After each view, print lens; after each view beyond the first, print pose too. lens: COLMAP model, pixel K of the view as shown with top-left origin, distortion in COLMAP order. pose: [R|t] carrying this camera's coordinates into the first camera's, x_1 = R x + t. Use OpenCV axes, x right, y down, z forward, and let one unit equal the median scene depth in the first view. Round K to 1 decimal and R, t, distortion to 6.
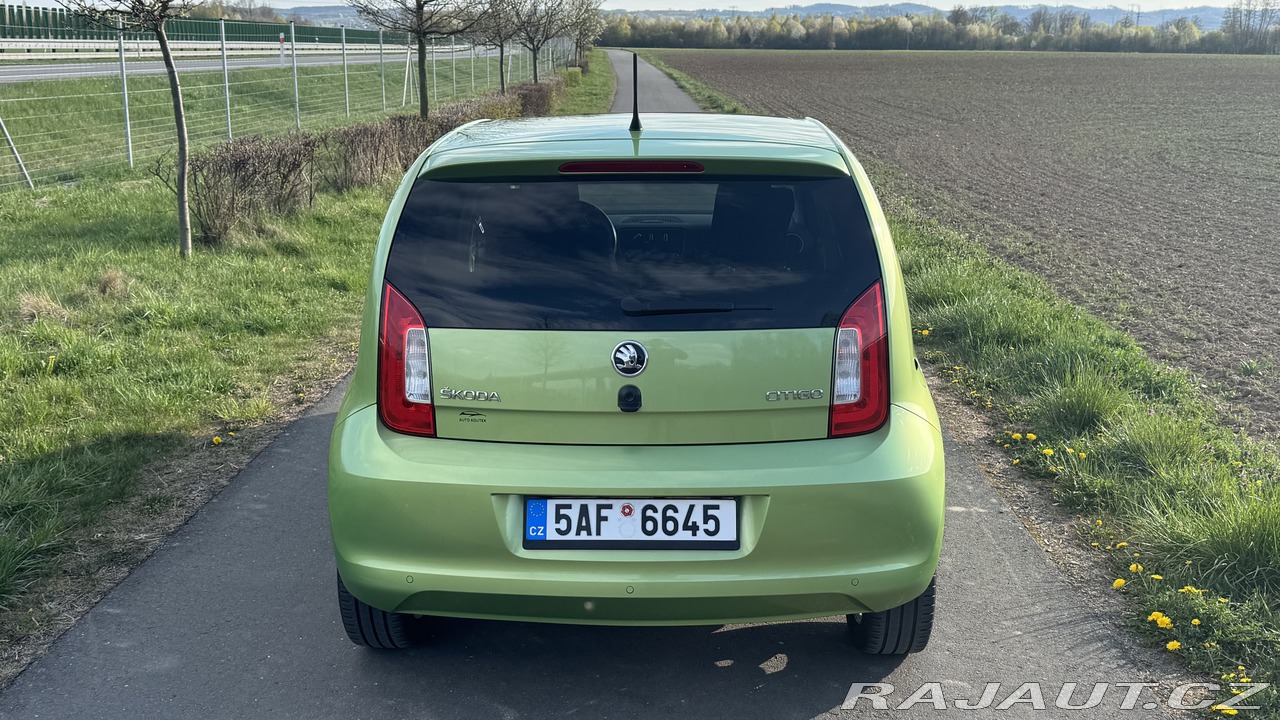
lens RADIAL K [[1205.3, 0, 655.7], [0, 1205.3, 350.4], [0, 0, 1]] dist [0.114778, -0.168932]
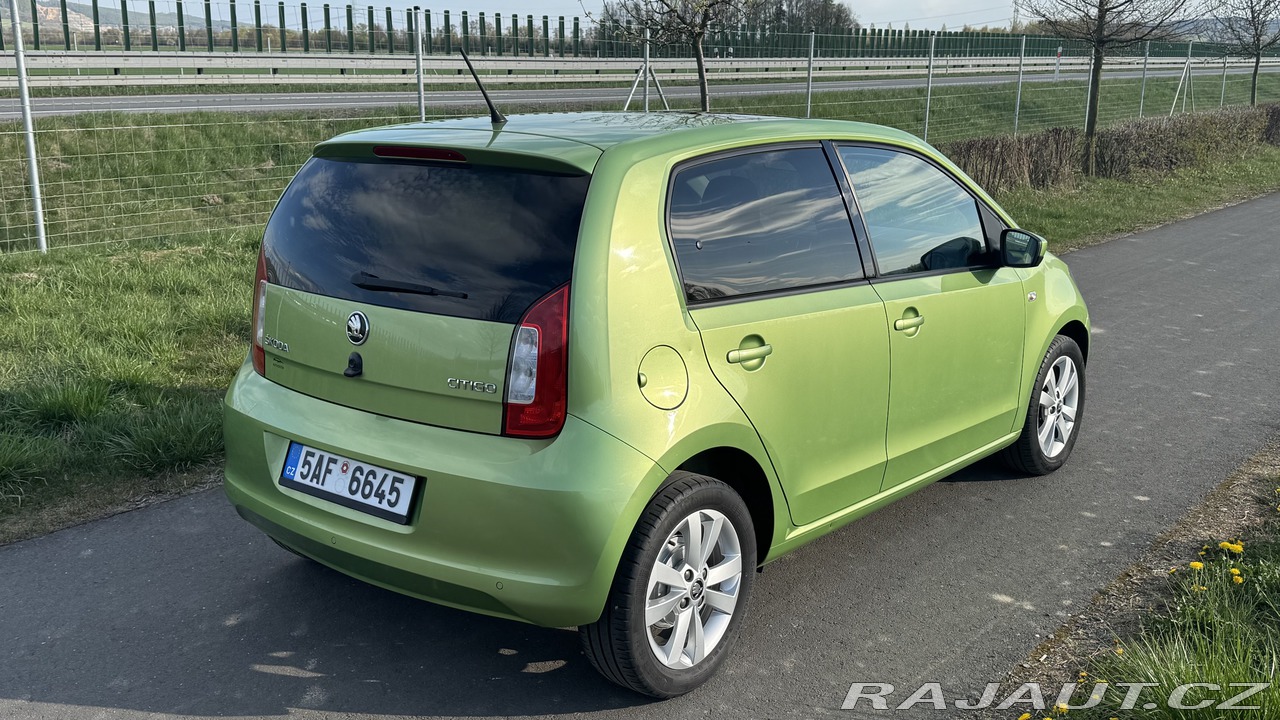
lens RADIAL K [[1205.3, 0, 655.7], [0, 1205.3, 350.4], [0, 0, 1]] dist [0.114778, -0.168932]
pose [[0.800862, 0.134599, -0.583527, 0.815723], [-0.141393, 0.989364, 0.034157, -0.047558], [0.581918, 0.055152, 0.811375, 0.275365]]
